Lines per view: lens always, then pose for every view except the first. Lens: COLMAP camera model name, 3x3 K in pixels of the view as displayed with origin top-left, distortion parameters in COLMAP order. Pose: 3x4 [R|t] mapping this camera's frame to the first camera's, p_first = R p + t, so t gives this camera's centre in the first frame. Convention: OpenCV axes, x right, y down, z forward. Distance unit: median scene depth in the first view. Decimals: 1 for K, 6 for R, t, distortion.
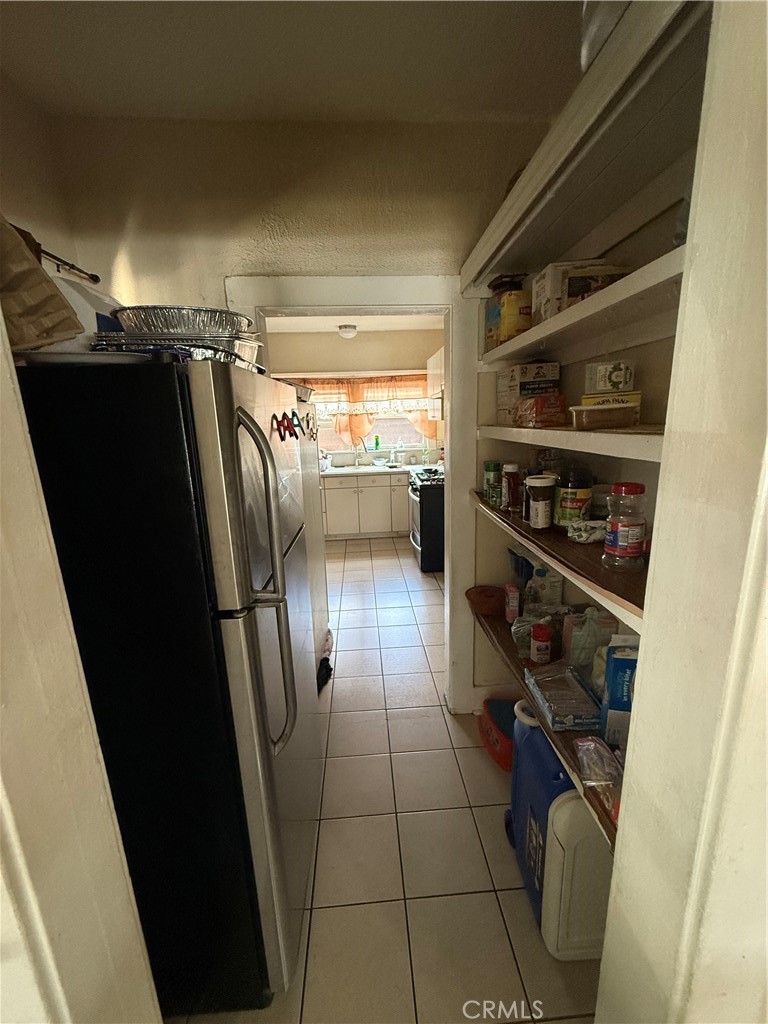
lens RADIAL K [[403.3, 0, 385.1], [0, 403.3, 510.7], [0, 0, 1]] dist [0.000885, -0.000591]
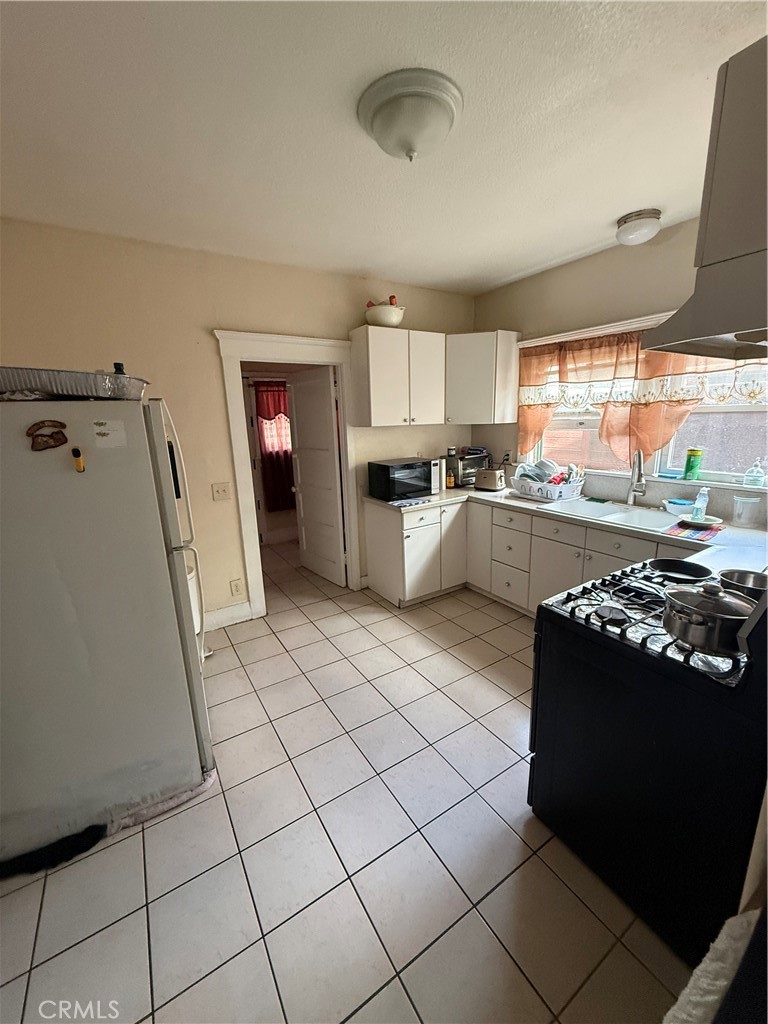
lens RADIAL K [[403.3, 0, 383.8], [0, 403.3, 511.7], [0, 0, 1]] dist [0.000885, -0.000591]
pose [[0.483283, 0.216292, -0.848325, 0.218855], [-0.177742, 0.973060, 0.146837, -0.124234], [0.857231, 0.079819, 0.508708, 0.481569]]
